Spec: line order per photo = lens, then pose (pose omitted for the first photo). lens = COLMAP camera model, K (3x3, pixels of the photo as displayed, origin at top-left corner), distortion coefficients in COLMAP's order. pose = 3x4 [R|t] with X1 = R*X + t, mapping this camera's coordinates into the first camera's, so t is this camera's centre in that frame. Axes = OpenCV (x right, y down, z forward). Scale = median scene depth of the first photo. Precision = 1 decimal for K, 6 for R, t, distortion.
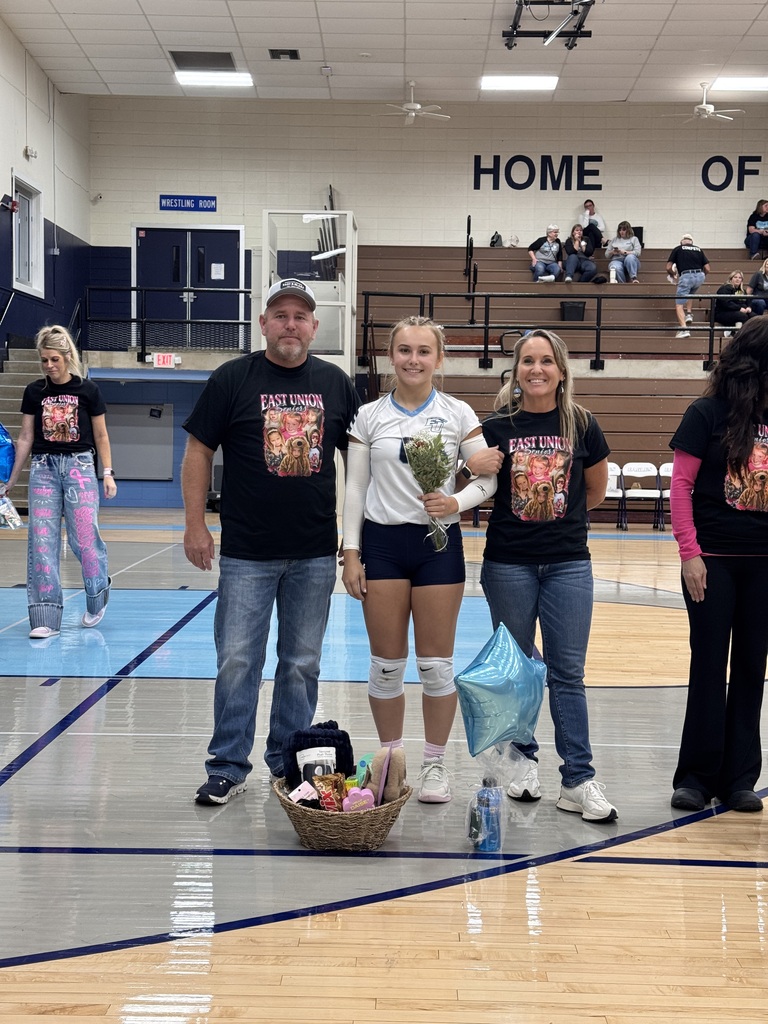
lens RADIAL K [[1428.3, 0, 375.8], [0, 1428.3, 520.1], [0, 0, 1]] dist [0.119339, 0.000000]
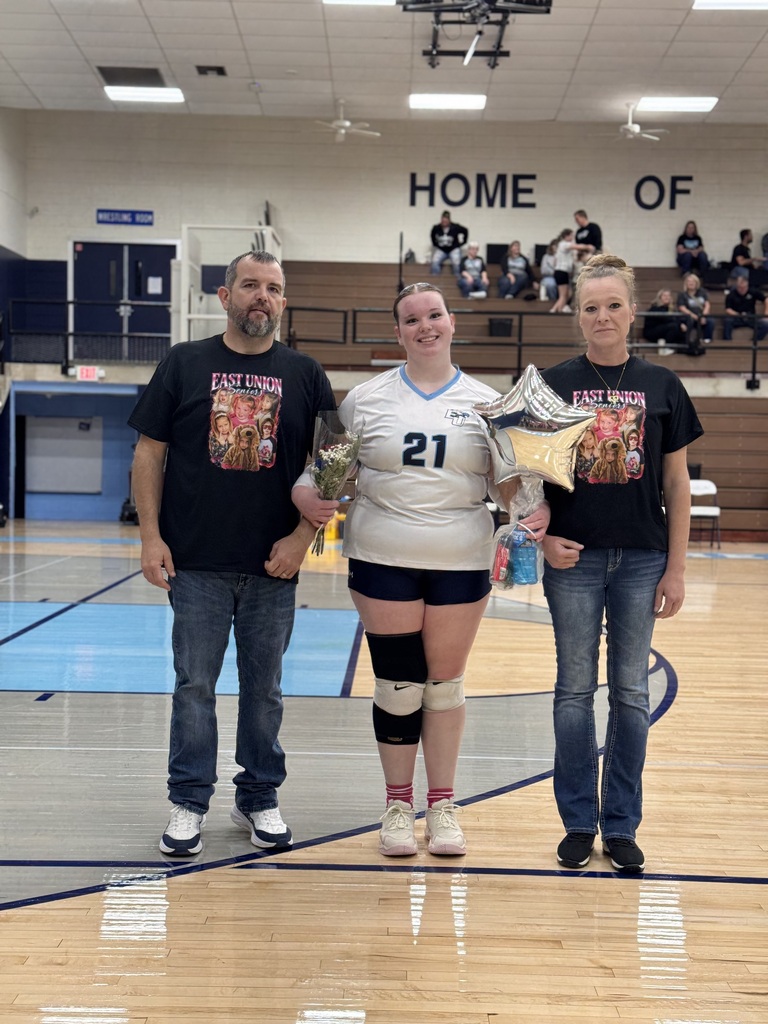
lens RADIAL K [[1428.3, 0, 377.7], [0, 1428.3, 521.0], [0, 0, 1]] dist [0.119339, 0.000000]
pose [[0.999959, 0.004484, 0.007878, 0.043814], [-0.004410, 0.999946, -0.009394, 0.000117], [-0.007920, 0.009359, 0.999925, -0.003914]]
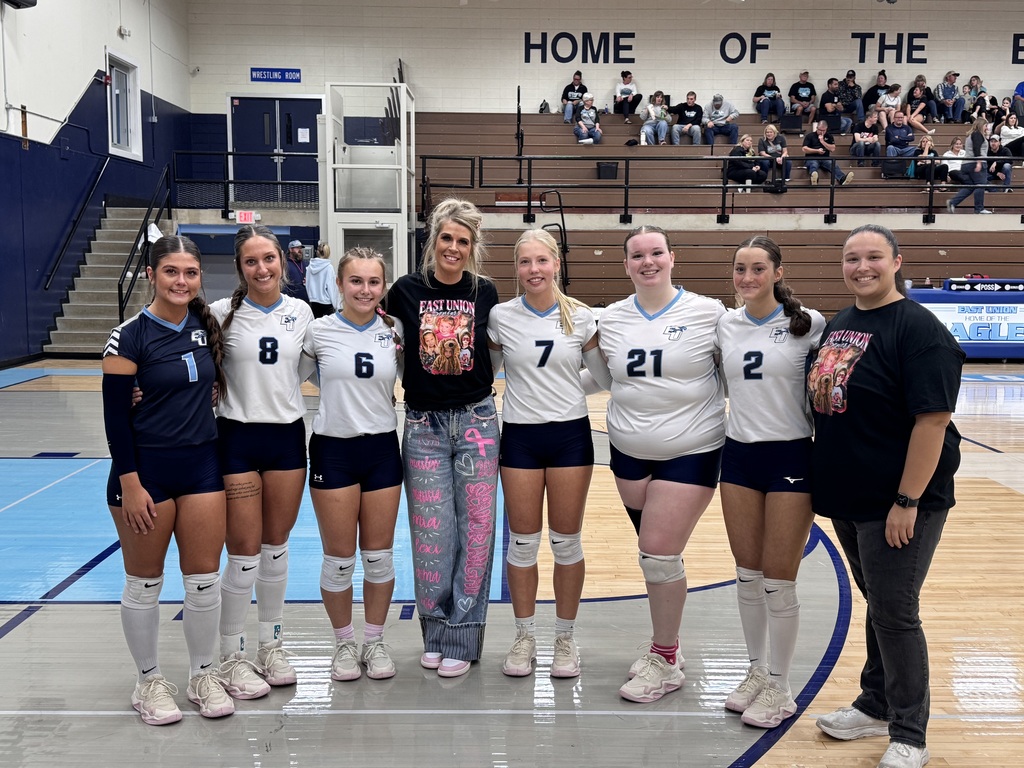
lens RADIAL K [[1119.1, 0, 514.2], [0, 1119.1, 399.8], [0, 0, 1]] dist [0.089048, 0.000000]
pose [[0.999524, -0.013186, 0.027886, 0.034825], [0.011333, 0.997782, 0.065587, -0.021578], [-0.028689, -0.065240, 0.997457, 0.088683]]
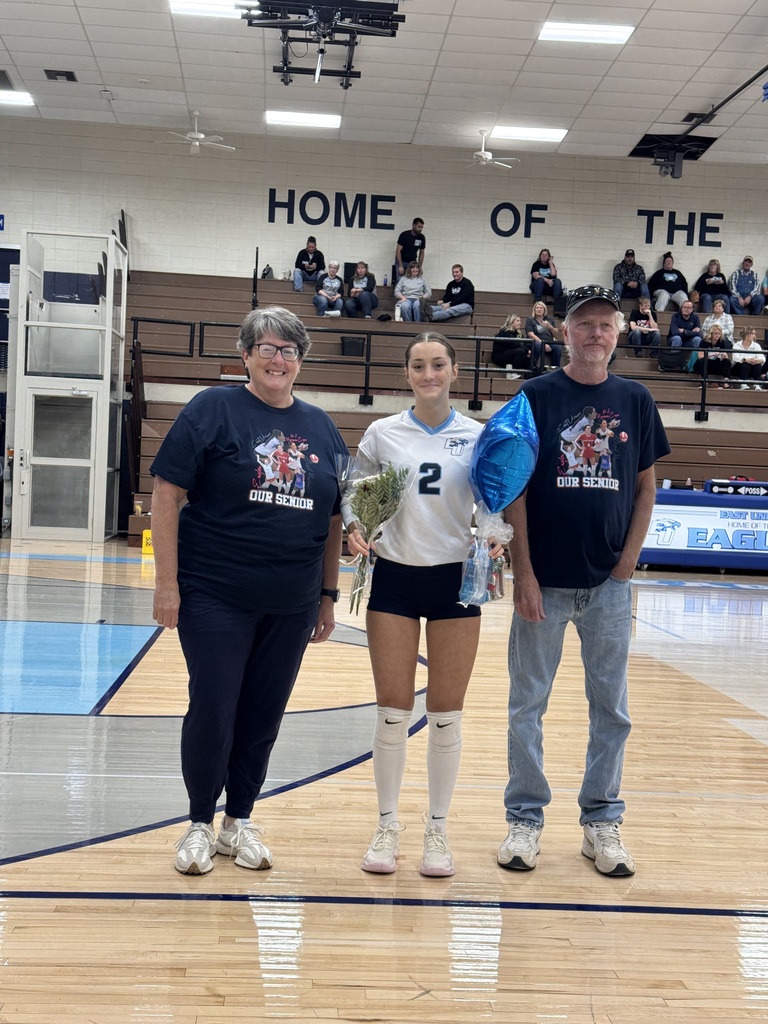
lens RADIAL K [[1428.3, 0, 380.9], [0, 1428.3, 517.1], [0, 0, 1]] dist [0.119339, 0.000000]
pose [[0.995784, 0.027968, 0.087356, 0.072789], [-0.025723, 0.999312, -0.026723, 0.000561], [-0.088043, 0.024363, 0.995819, -0.000013]]
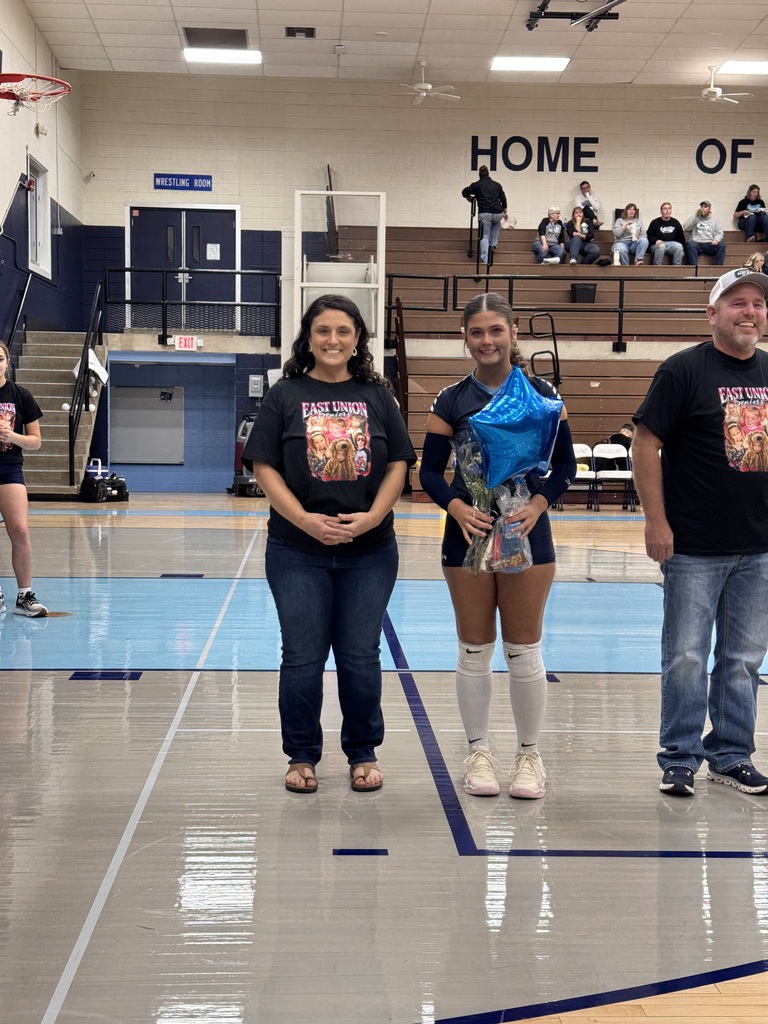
lens RADIAL K [[1428.3, 0, 361.1], [0, 1428.3, 519.1], [0, 0, 1]] dist [0.119339, 0.000000]
pose [[0.997681, -0.008720, 0.067500, -0.087299], [0.007779, 0.999869, 0.014195, -0.003037], [-0.067615, -0.013637, 0.997618, 0.005937]]
